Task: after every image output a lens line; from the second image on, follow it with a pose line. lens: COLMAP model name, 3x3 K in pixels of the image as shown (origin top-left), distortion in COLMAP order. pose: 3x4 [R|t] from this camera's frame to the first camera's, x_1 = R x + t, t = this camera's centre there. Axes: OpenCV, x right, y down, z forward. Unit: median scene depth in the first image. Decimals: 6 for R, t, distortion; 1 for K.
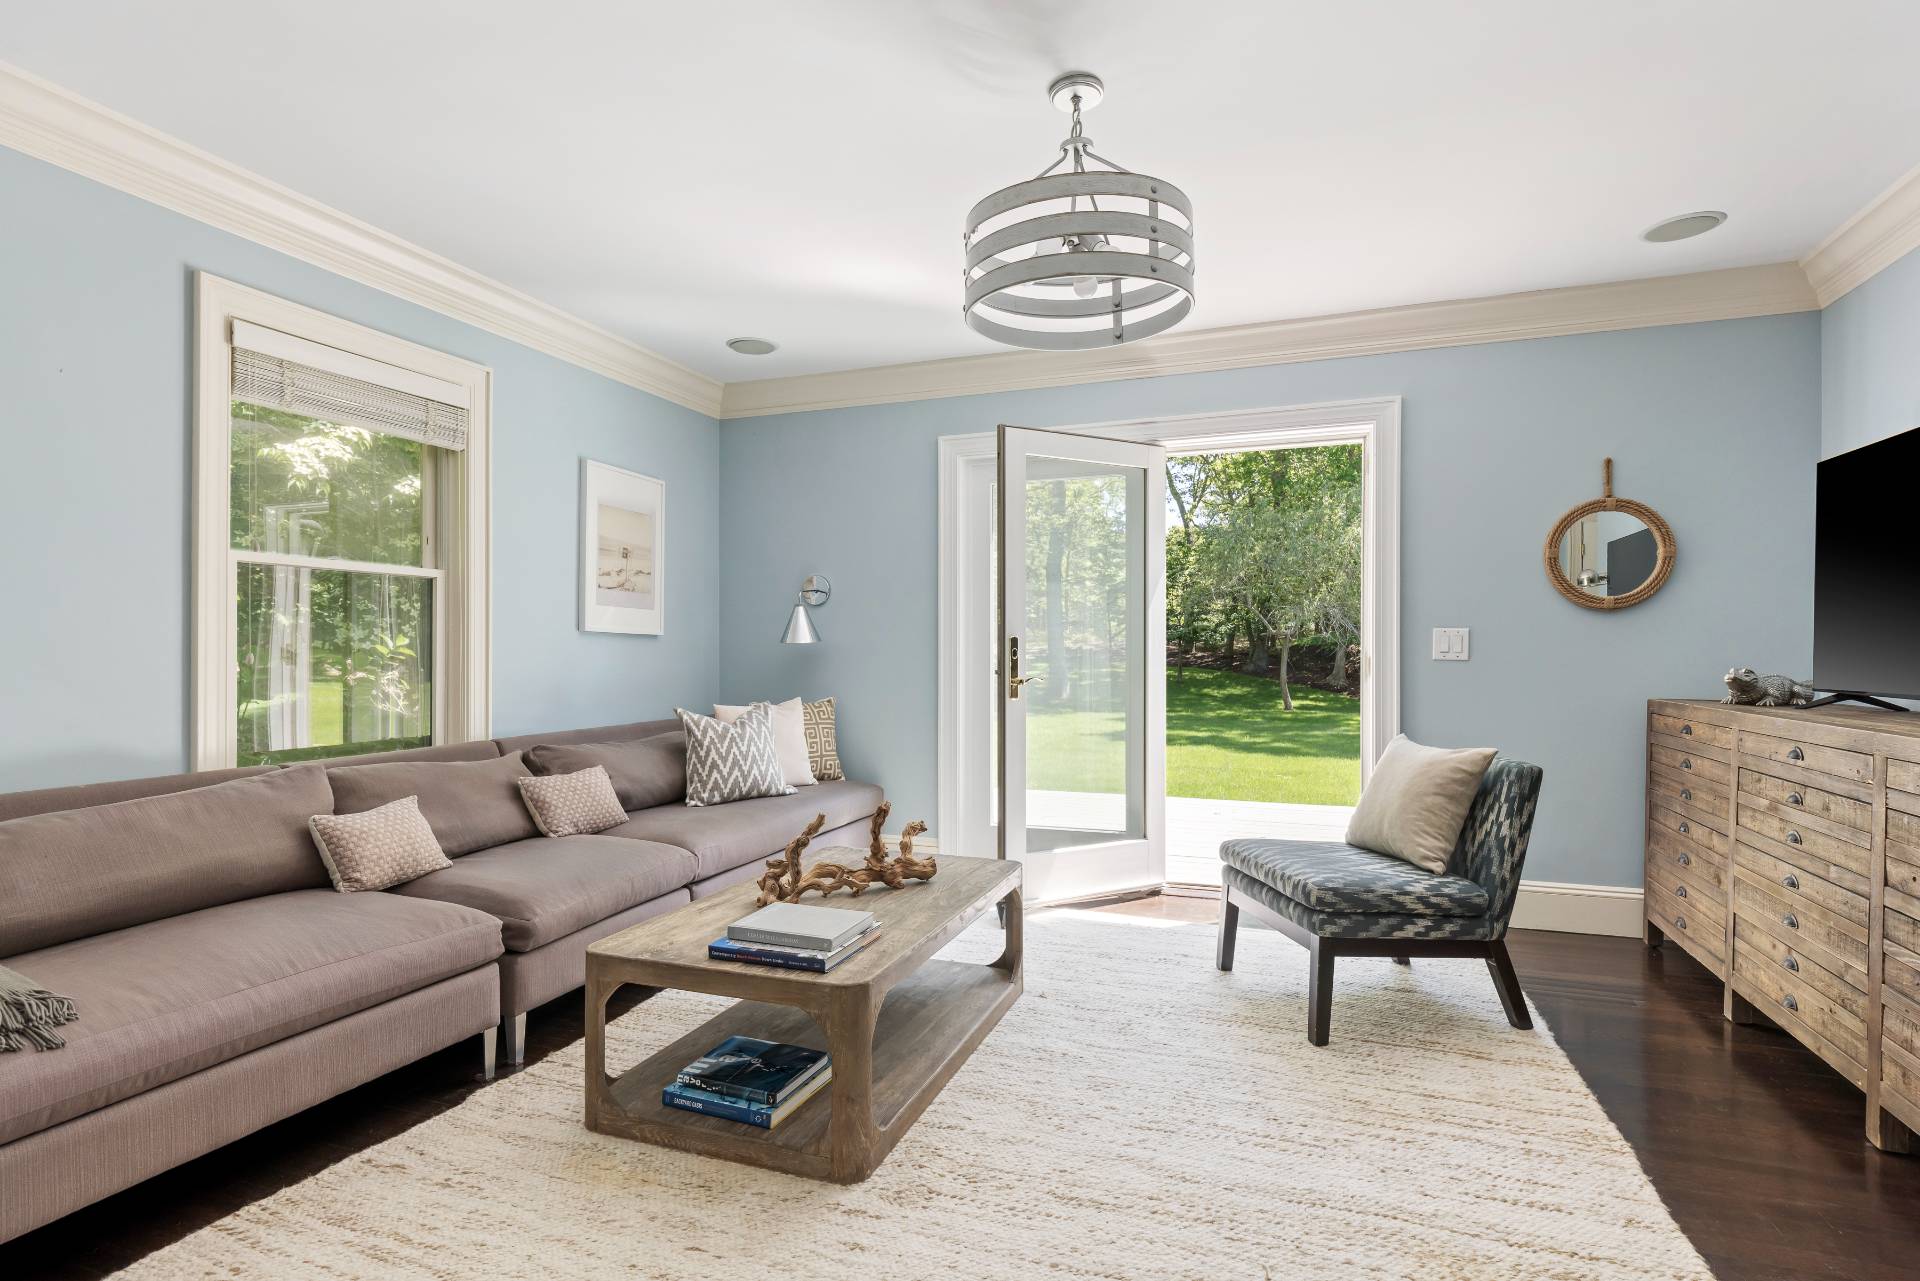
lens RADIAL K [[928.6, 0, 966.1], [0, 928.6, 649.2], [0, 0, 1]] dist [-0.003377, -0.000424]
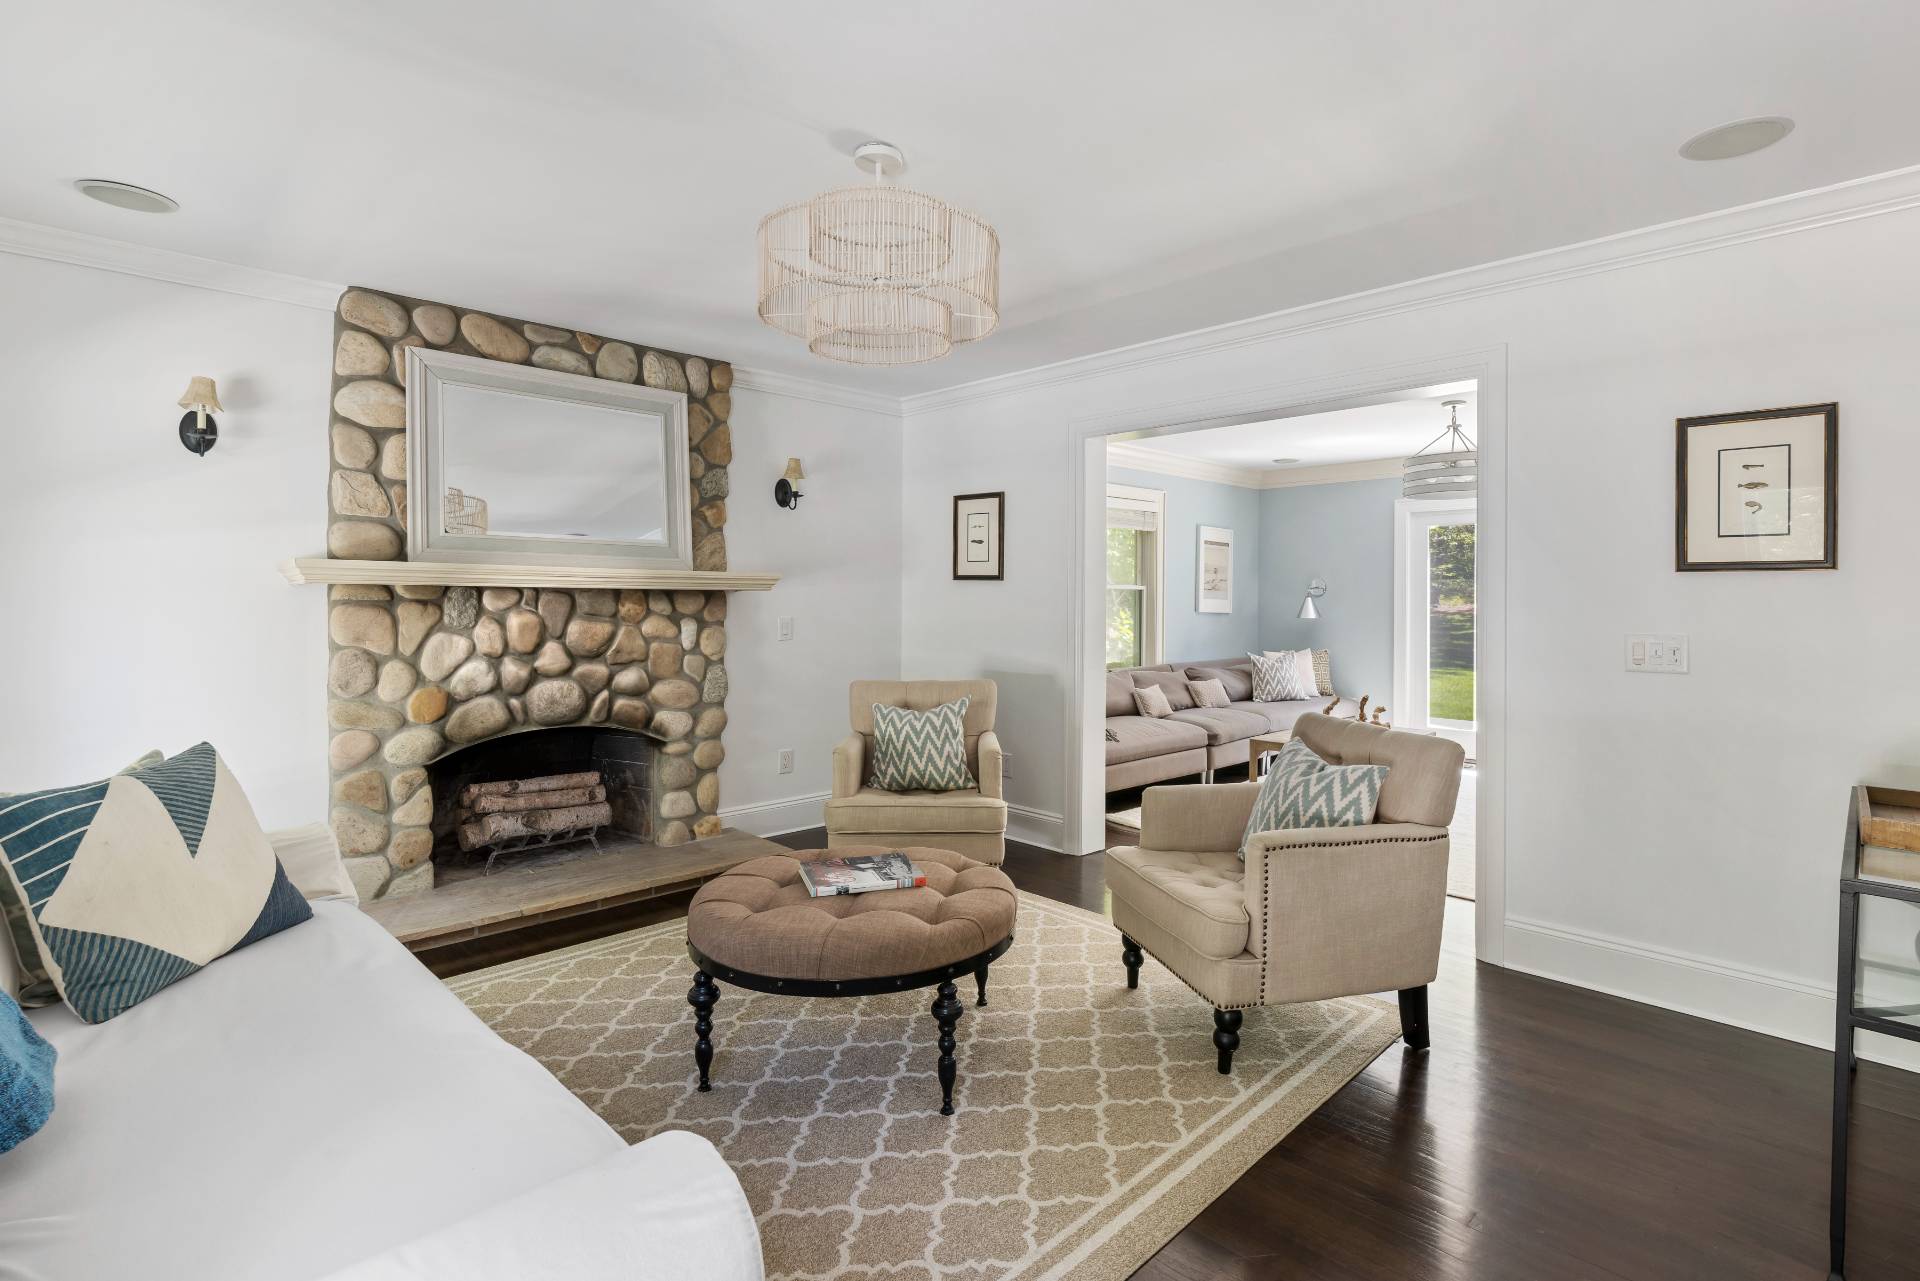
lens RADIAL K [[928.6, 0, 979.1], [0, 928.6, 597.2], [0, 0, 1]] dist [-0.003377, -0.000424]
pose [[0.897922, 0.004586, -0.440131, 0.048168], [-0.005153, 0.999987, -0.000094, -0.056886], [0.440124, 0.002352, 0.897934, -1.147523]]
